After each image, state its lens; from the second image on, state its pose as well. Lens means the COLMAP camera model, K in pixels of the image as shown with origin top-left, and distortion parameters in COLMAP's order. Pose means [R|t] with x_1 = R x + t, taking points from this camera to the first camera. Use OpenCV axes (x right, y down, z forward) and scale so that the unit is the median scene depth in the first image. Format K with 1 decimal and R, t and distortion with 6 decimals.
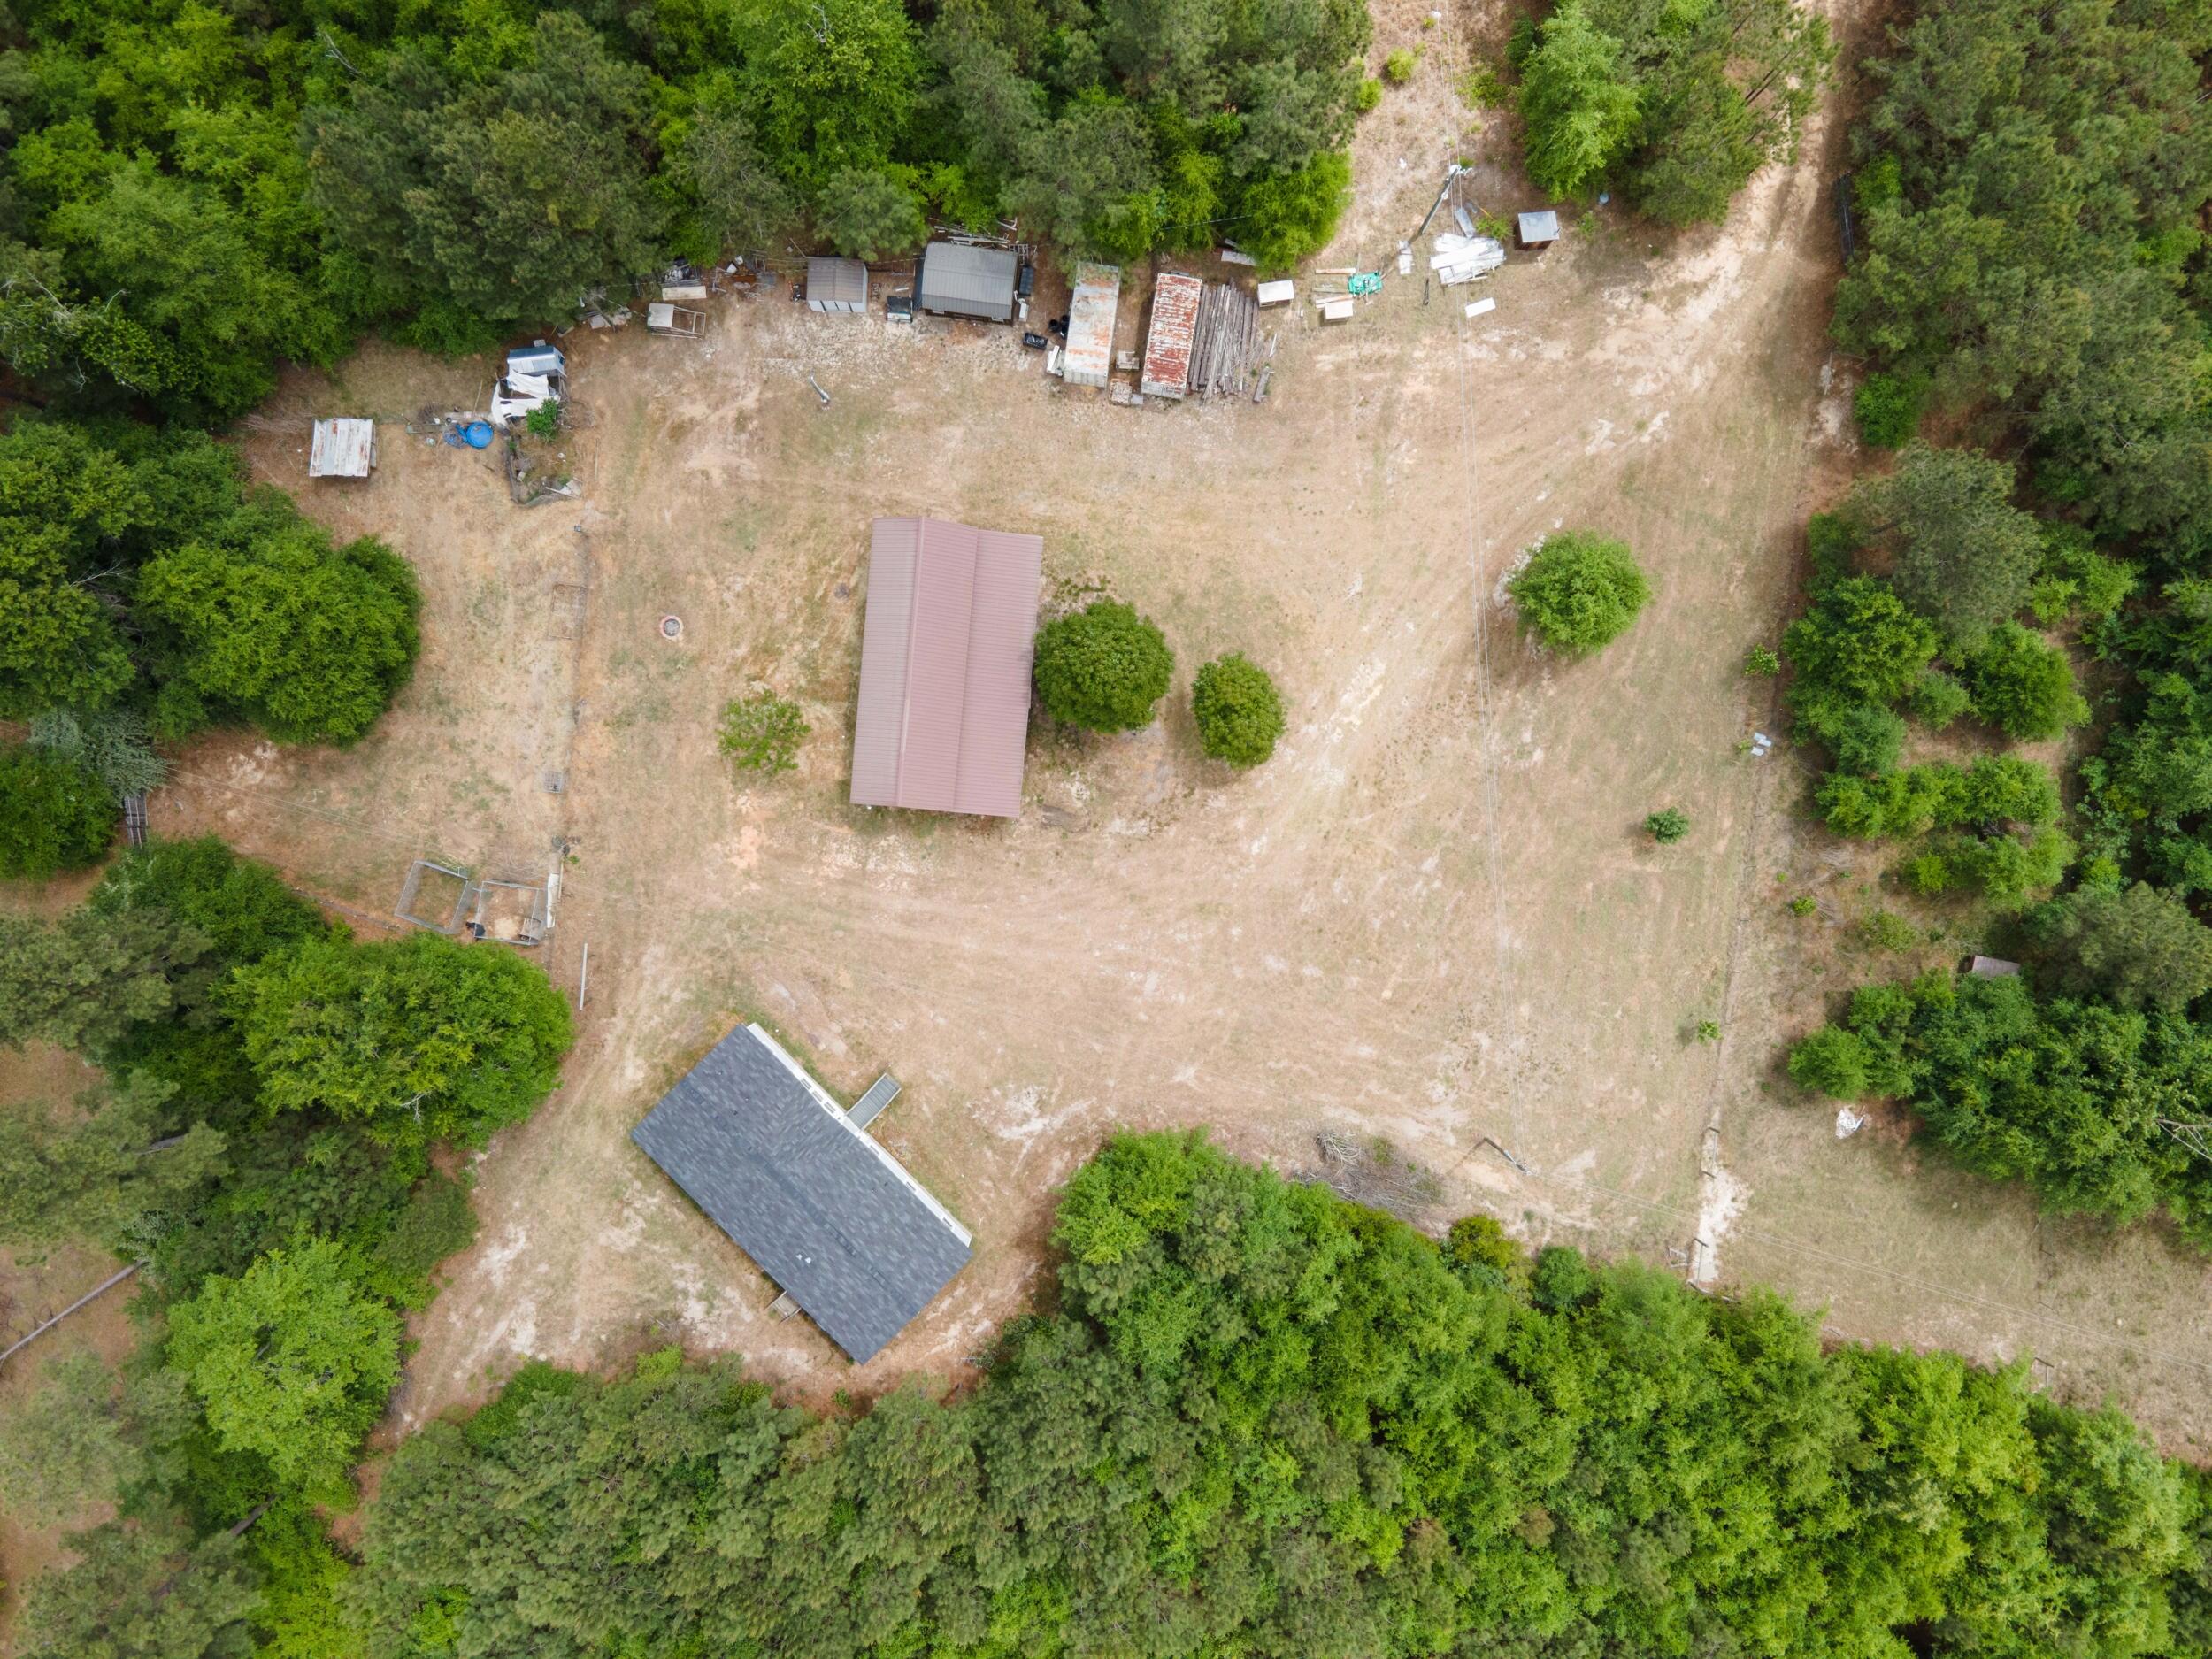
lens RADIAL K [[1634.6, 0, 1107.3], [0, 1634.6, 792.4], [0, 0, 1]] dist [0.034413, 0.001520]
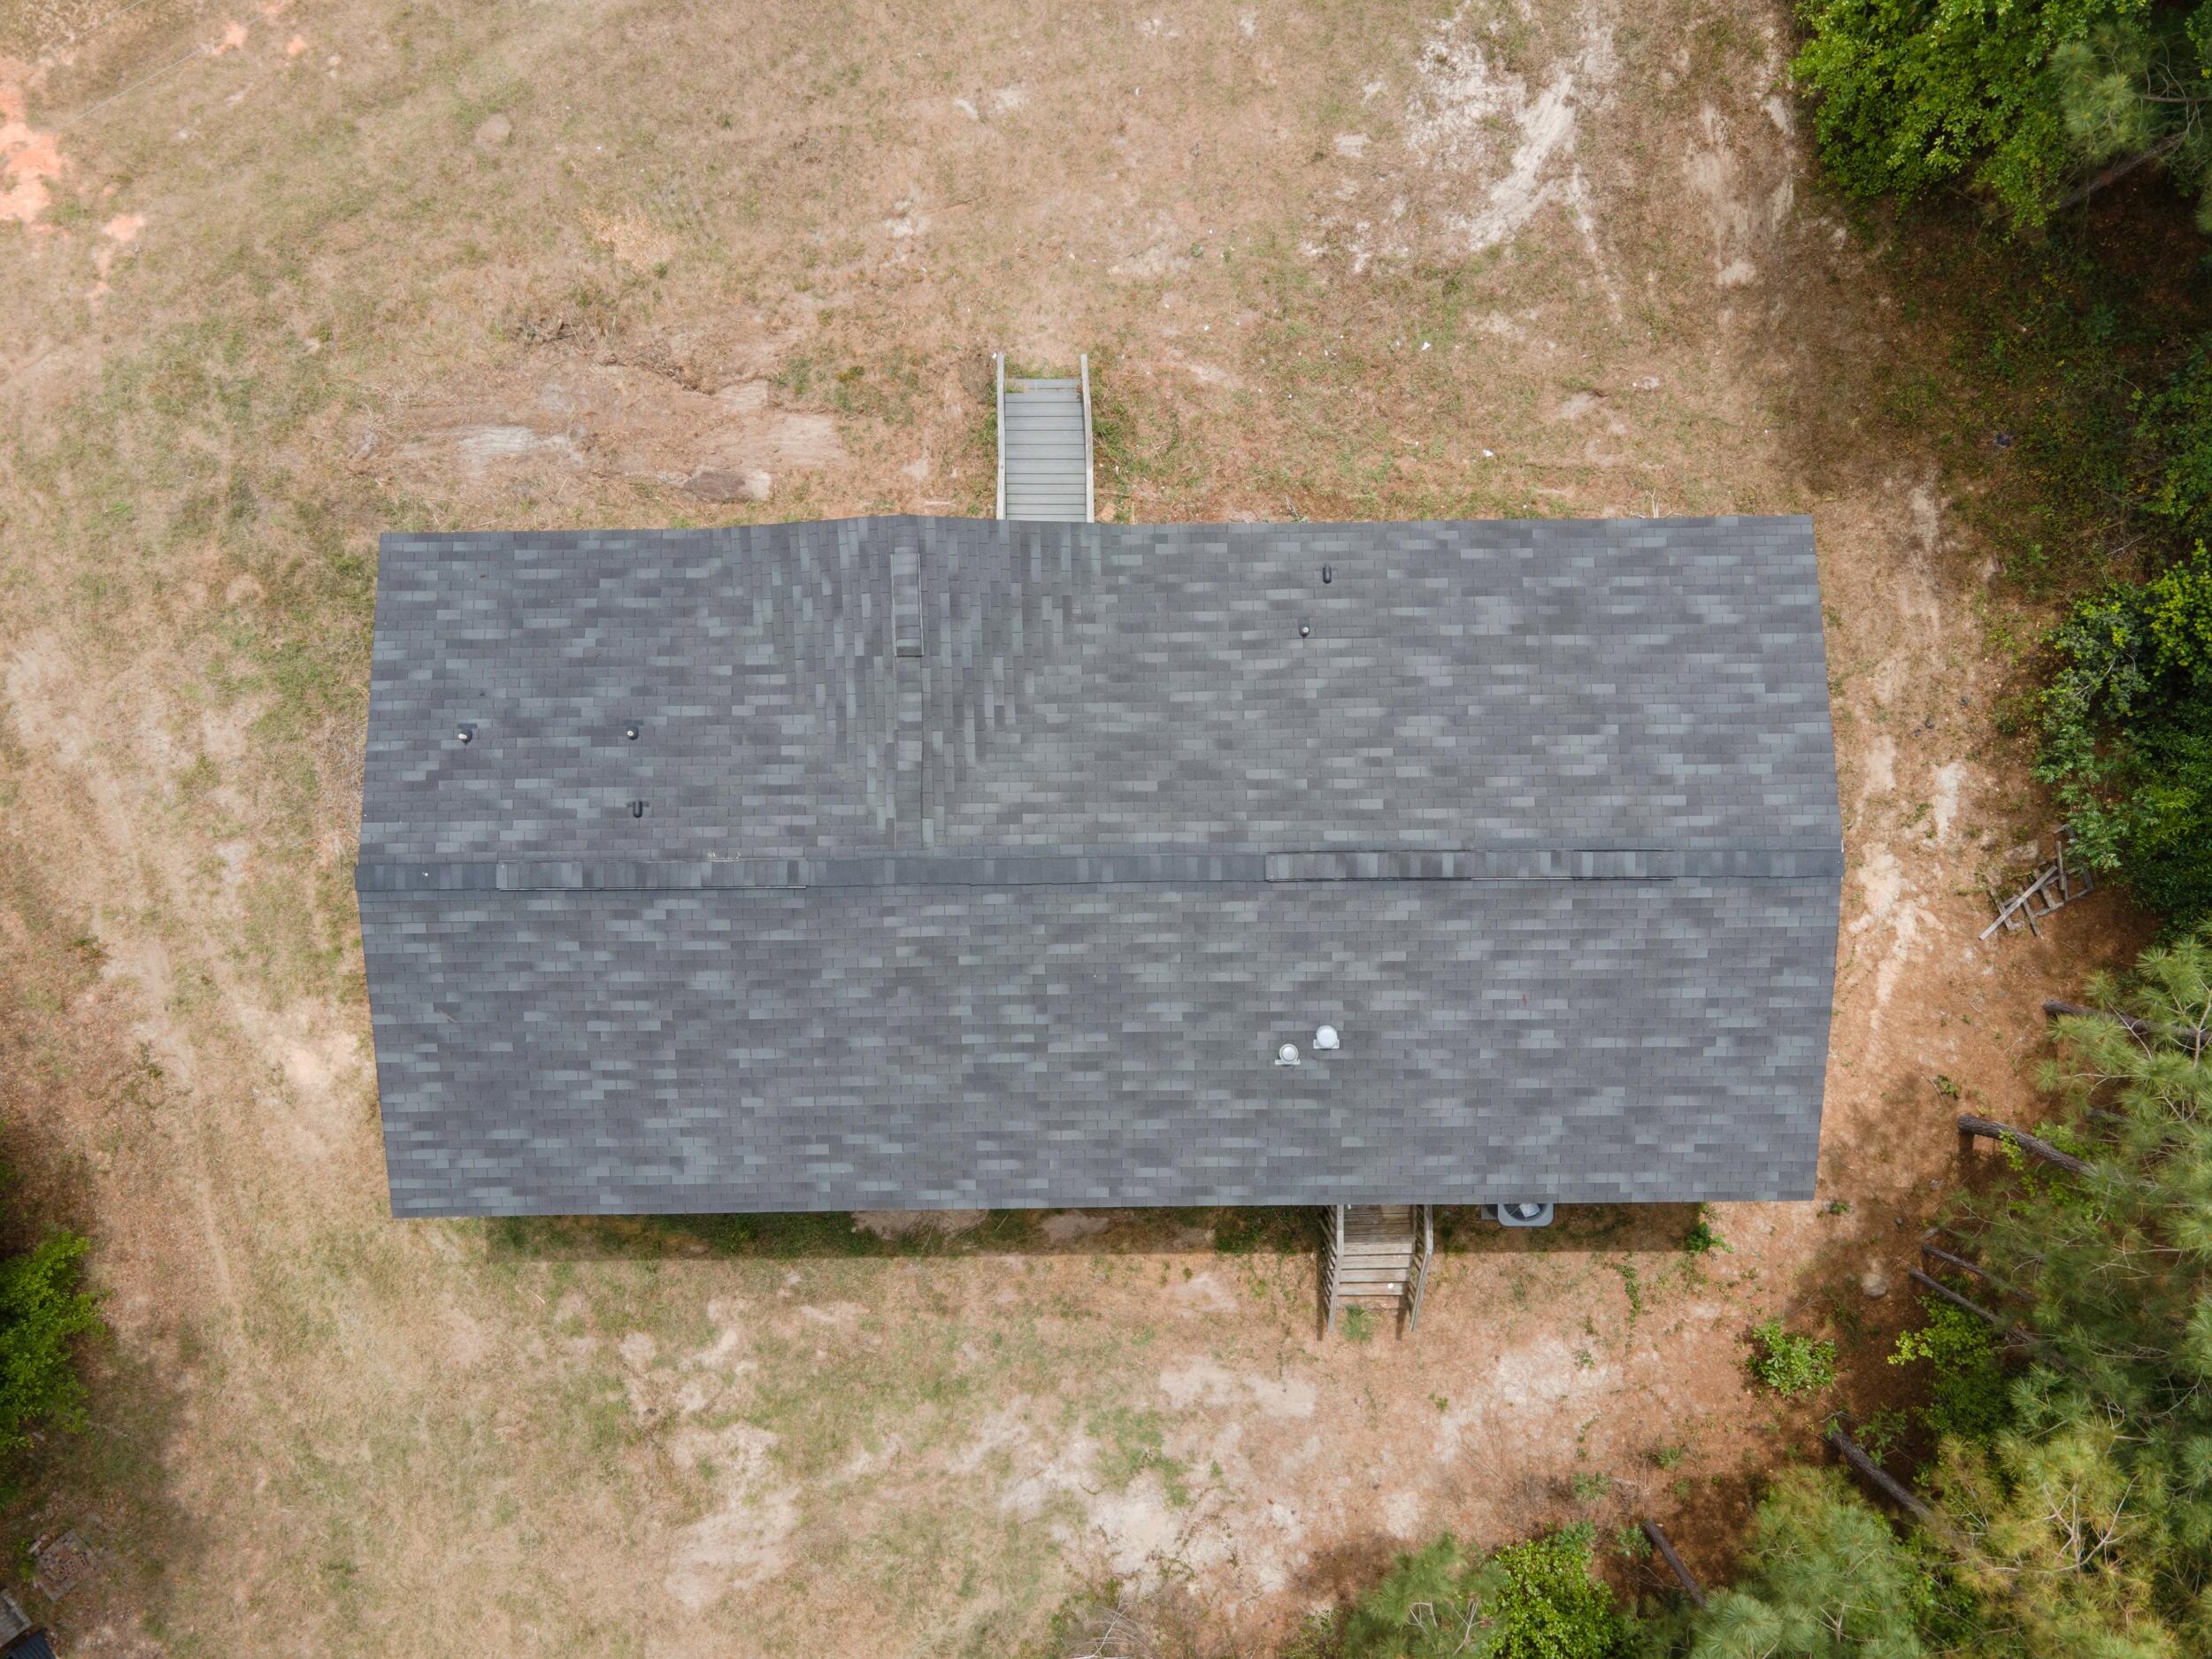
lens RADIAL K [[1634.6, 0, 1107.3], [0, 1634.6, 792.4], [0, 0, 1]] dist [0.034413, 0.001520]
pose [[0.700477, -0.713616, -0.009198, -0.167307], [0.713675, 0.700413, 0.009439, 0.225498], [-0.000294, -0.013176, 0.999913, 0.733277]]
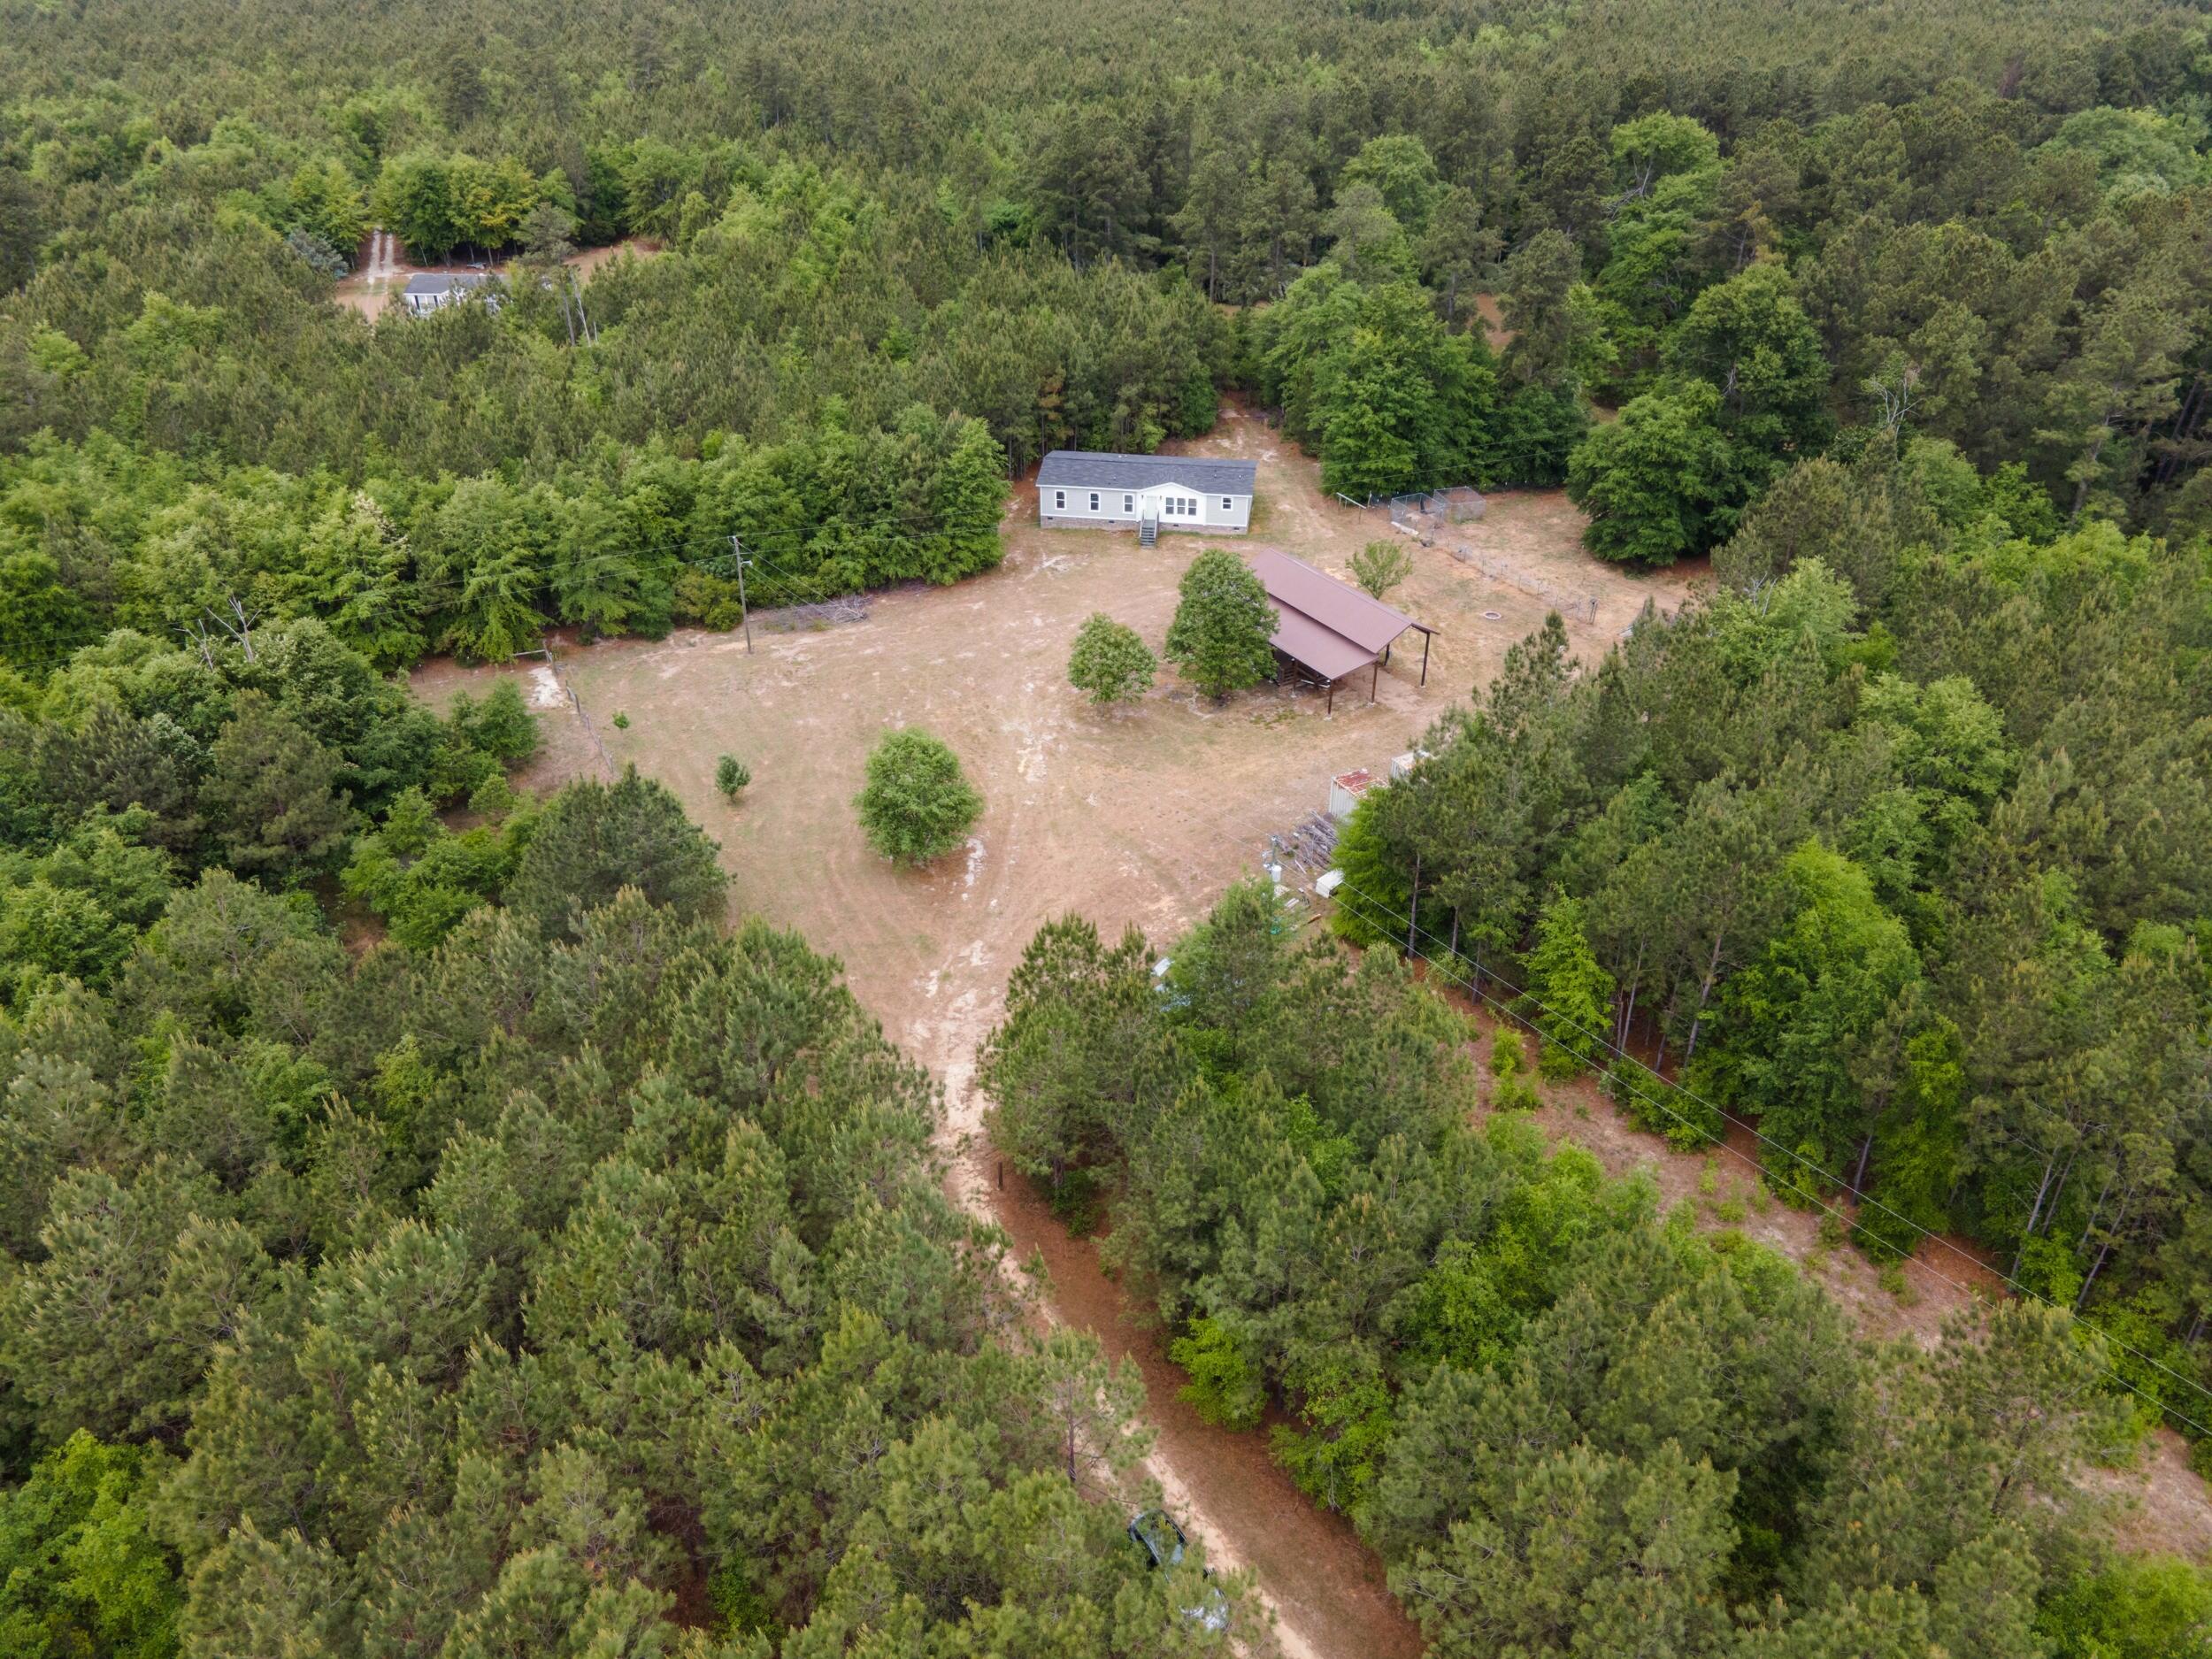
lens RADIAL K [[1634.6, 0, 1107.3], [0, 1634.6, 792.4], [0, 0, 1]] dist [0.034413, 0.001520]
pose [[-0.799631, 0.305199, -0.517150, 0.704096], [-0.600491, -0.407741, 0.687865, -0.877039], [-0.000927, 0.860582, 0.509311, 0.451449]]
